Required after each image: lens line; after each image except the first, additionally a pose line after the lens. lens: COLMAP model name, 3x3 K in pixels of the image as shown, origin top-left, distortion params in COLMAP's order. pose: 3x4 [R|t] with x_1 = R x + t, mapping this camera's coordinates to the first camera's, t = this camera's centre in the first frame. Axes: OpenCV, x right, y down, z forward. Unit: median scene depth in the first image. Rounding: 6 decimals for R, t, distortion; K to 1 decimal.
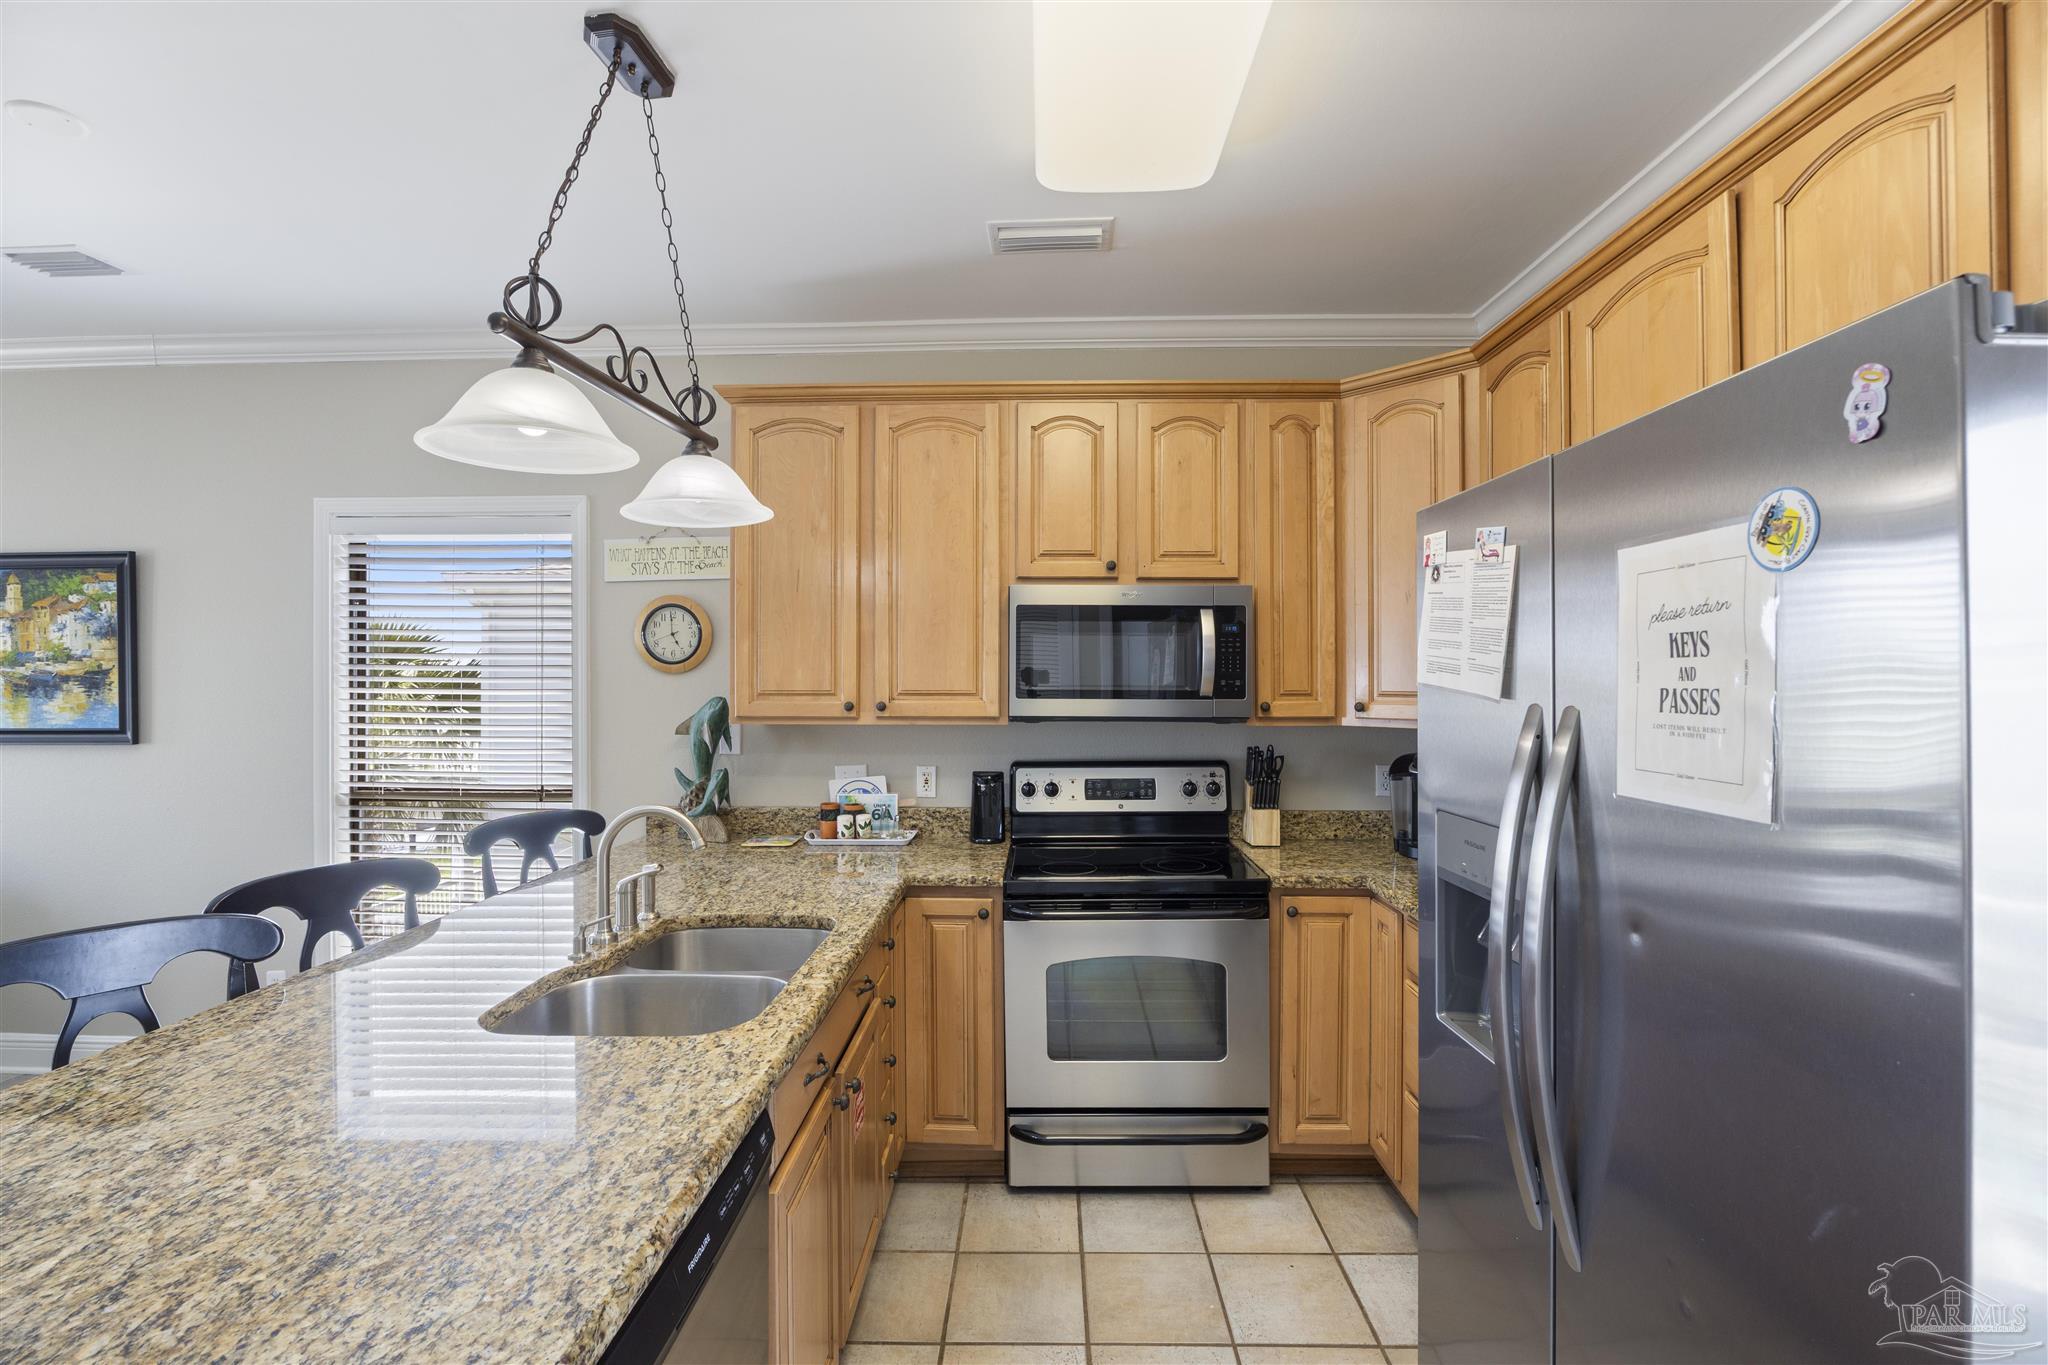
lens RADIAL K [[906.9, 0, 1018.5], [0, 906.9, 675.1], [0, 0, 1]] dist [-0.016109, 0.001101]
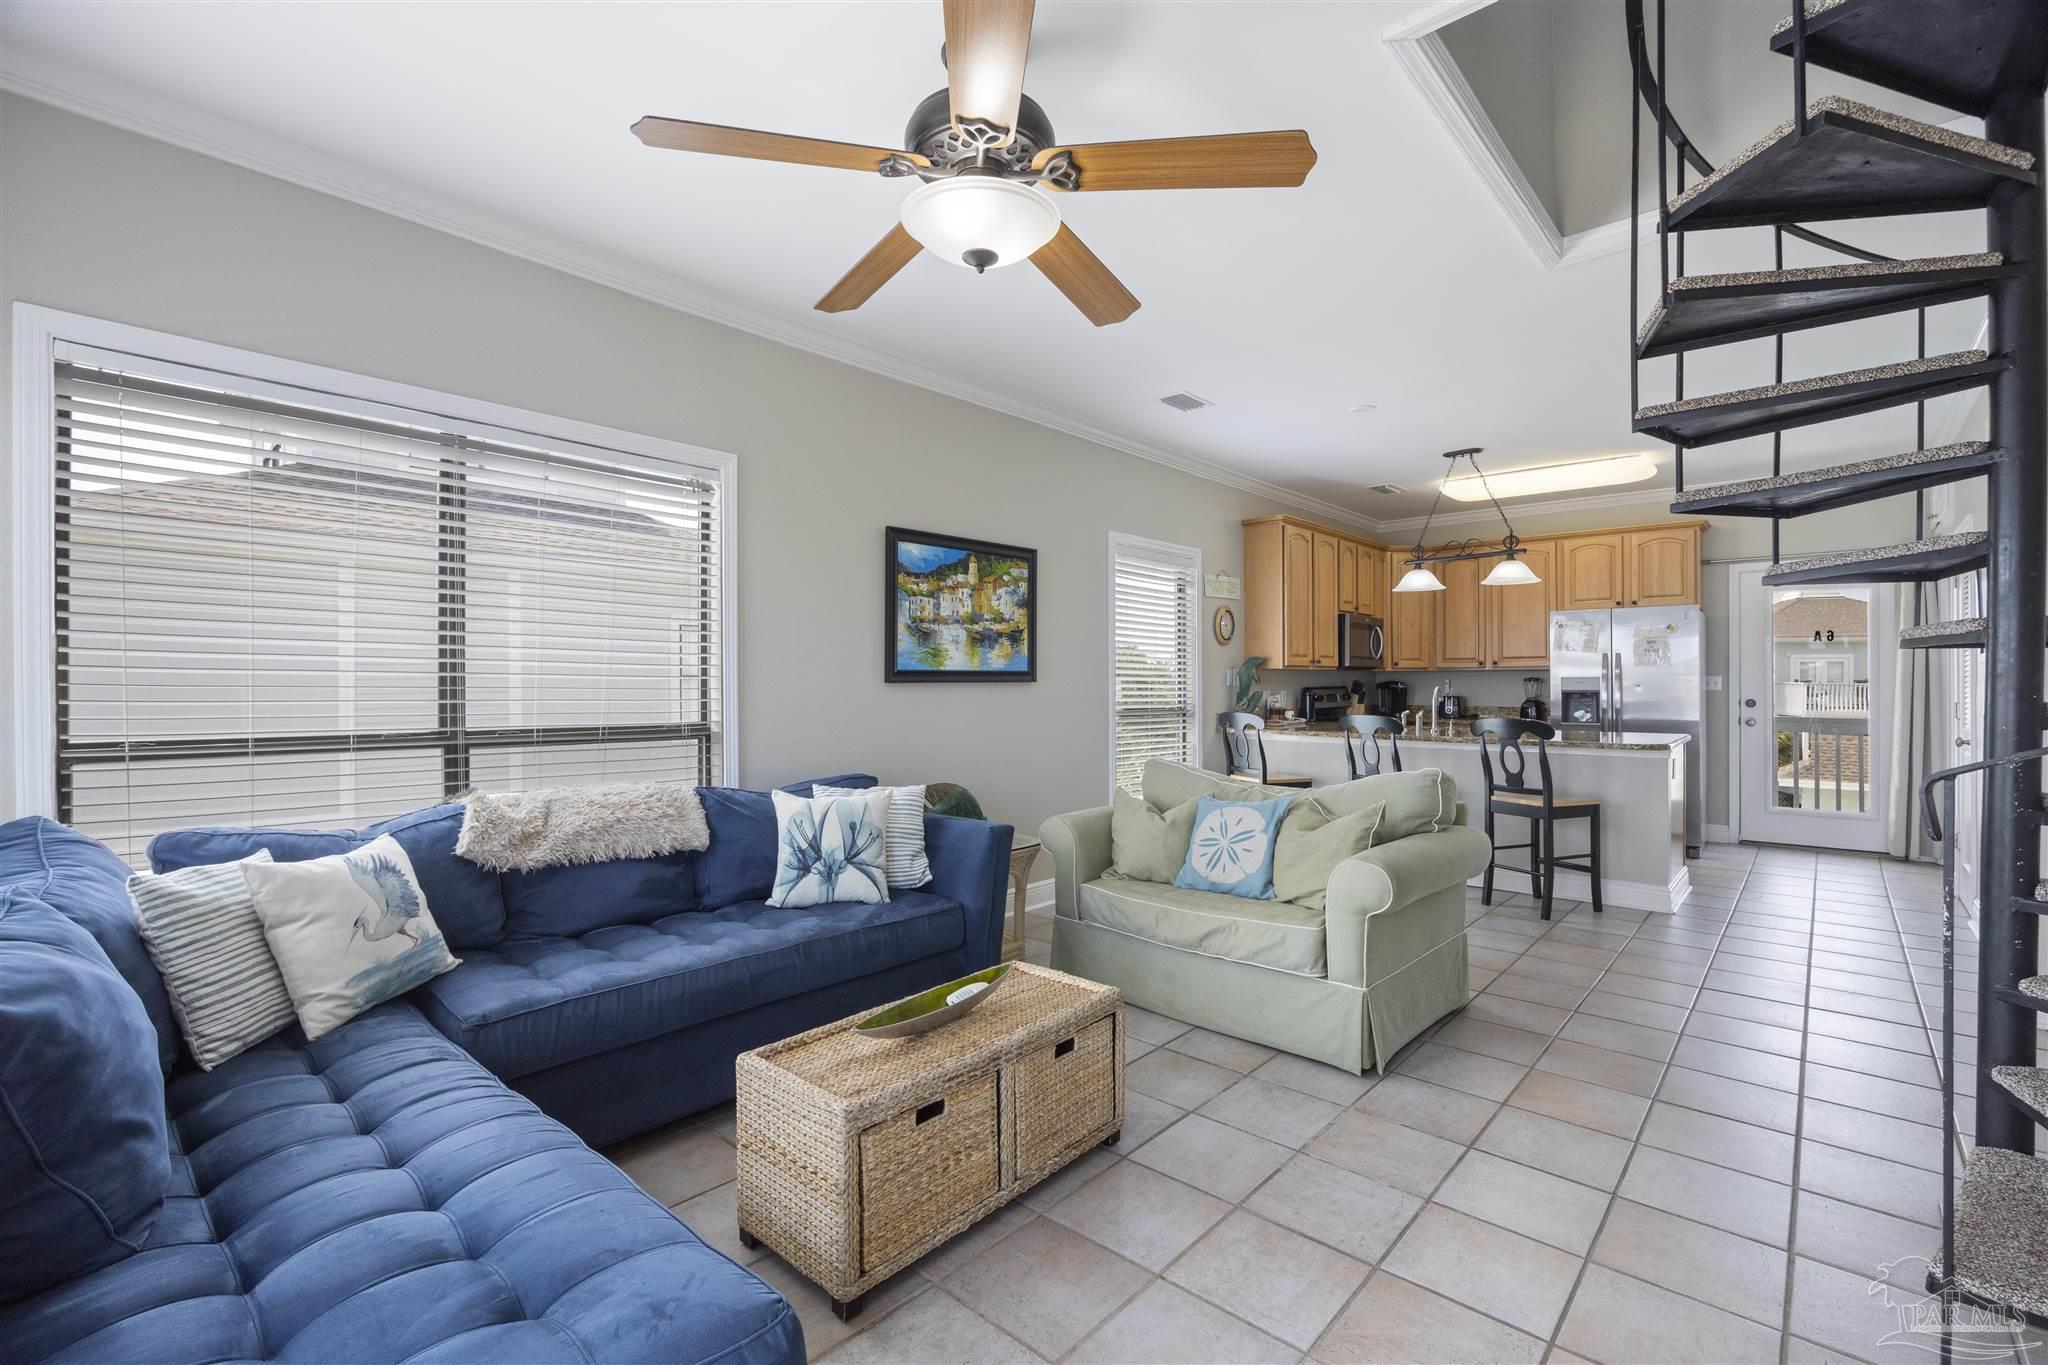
lens RADIAL K [[882.9, 0, 1030.9], [0, 882.9, 683.3], [0, 0, 1]] dist [-0.012688, 0.004224]
pose [[0.648102, -0.001413, 0.761552, -2.371068], [-0.000840, 0.999996, 0.002570, 0.086138], [-0.761553, -0.002305, 0.648099, 0.081820]]
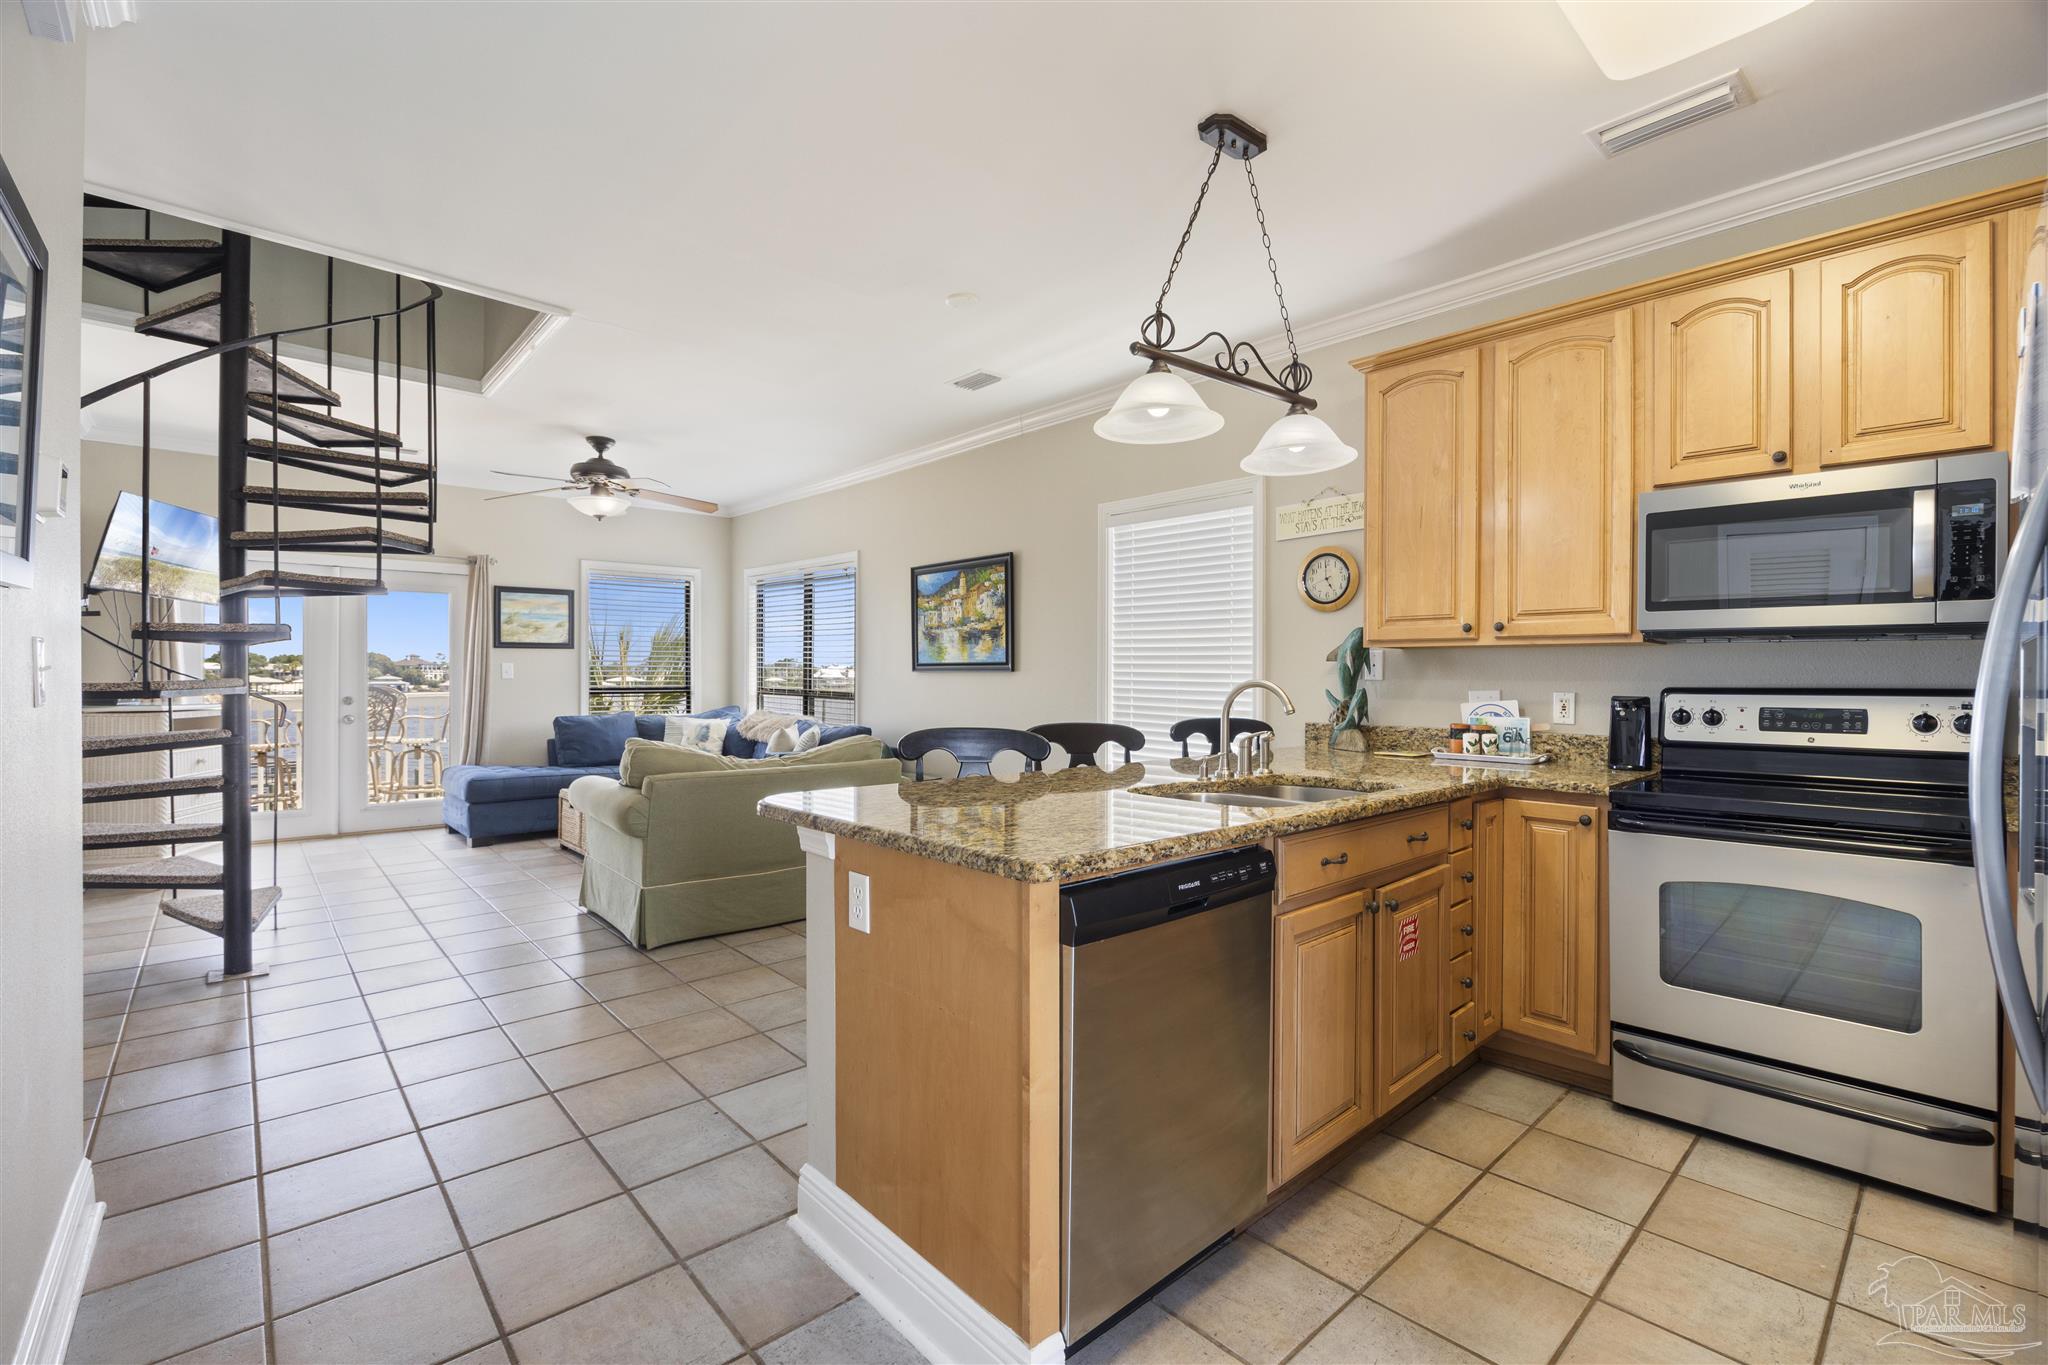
lens RADIAL K [[891.9, 0, 1022.8], [0, 891.9, 675.1], [0, 0, 1]] dist [-0.012929, 0.000331]
pose [[0.693904, 0.004820, -0.720051, 0.208246], [-0.005368, 0.999984, 0.001521, 0.091910], [0.720047, 0.002809, 0.693919, -0.117268]]
